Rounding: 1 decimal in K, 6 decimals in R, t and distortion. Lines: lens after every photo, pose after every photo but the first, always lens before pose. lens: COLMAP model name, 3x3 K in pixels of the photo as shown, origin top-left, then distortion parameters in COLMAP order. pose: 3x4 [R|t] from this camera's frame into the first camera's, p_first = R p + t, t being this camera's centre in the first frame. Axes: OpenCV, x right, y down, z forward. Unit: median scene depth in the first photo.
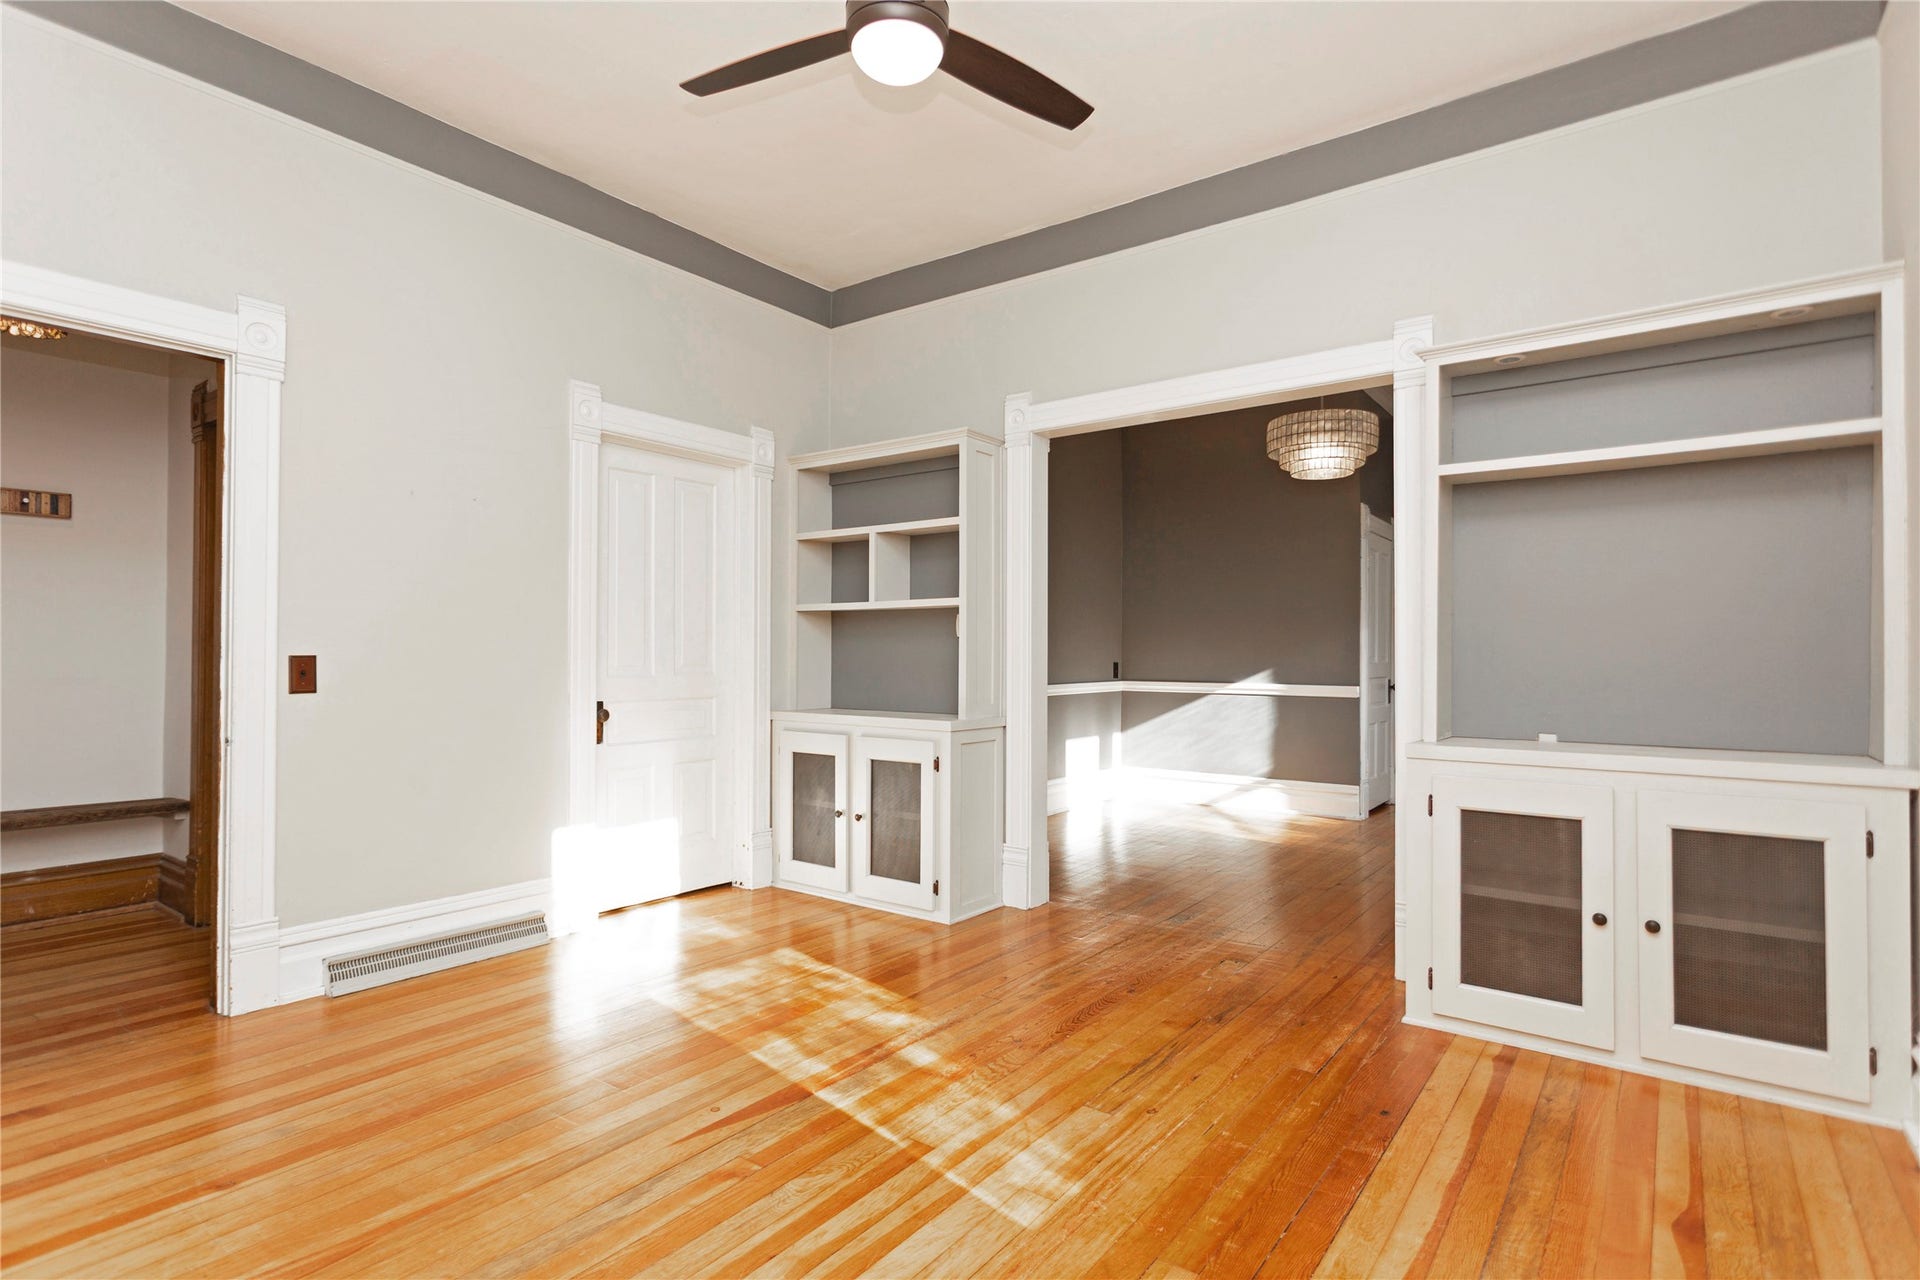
lens RADIAL K [[958.0, 0, 956.1], [0, 958.0, 641.0], [0, 0, 1]] dist [-0.004231, 0.002392]
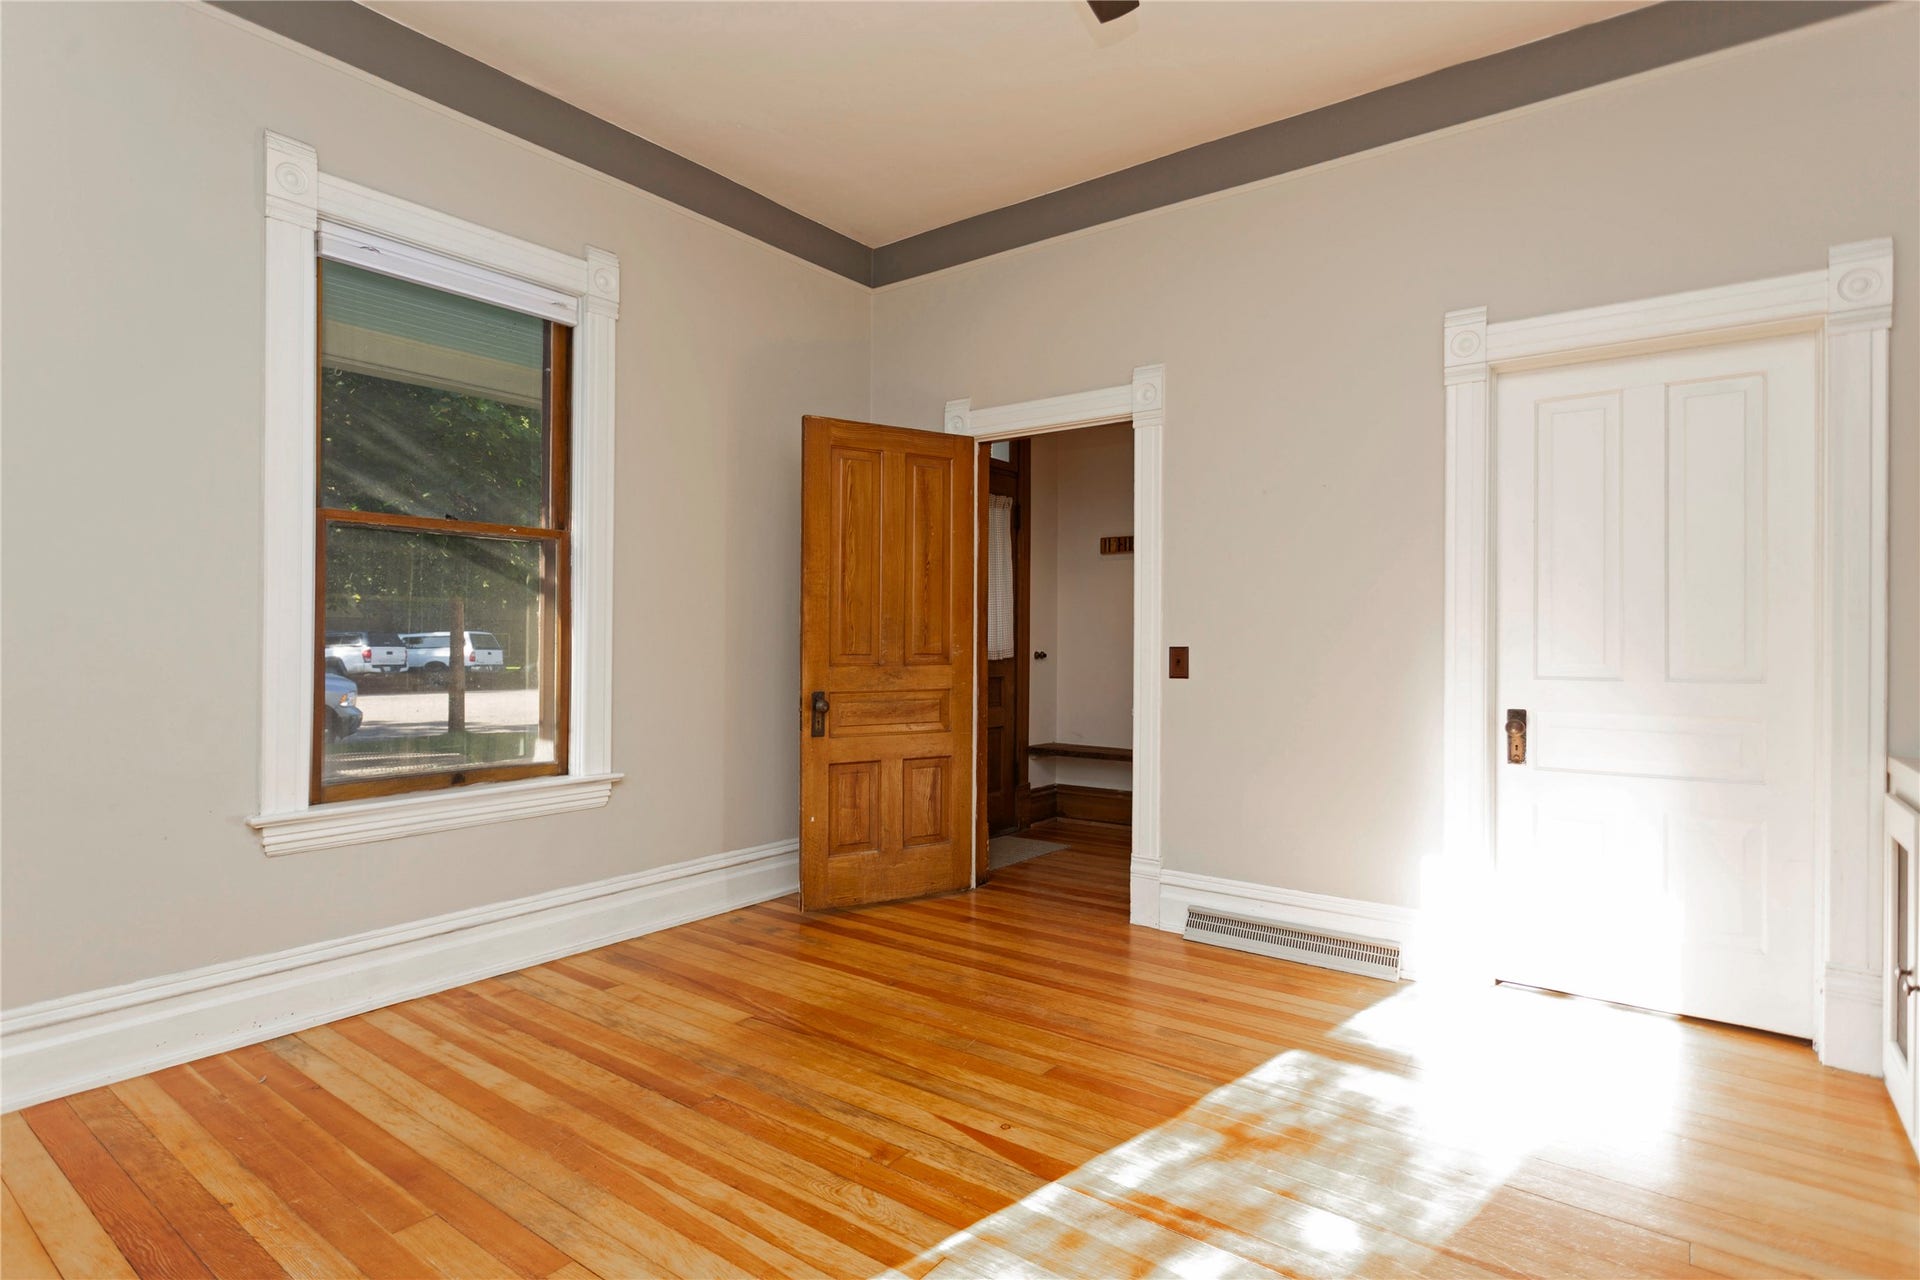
lens RADIAL K [[958.0, 0, 946.6], [0, 958.0, 640.4], [0, 0, 1]] dist [-0.004231, 0.002392]
pose [[0.007578, -0.003188, -0.999966, 0.517716], [0.004868, 0.999983, -0.003152, 0.009434], [0.999959, -0.004844, 0.007593, 0.699945]]
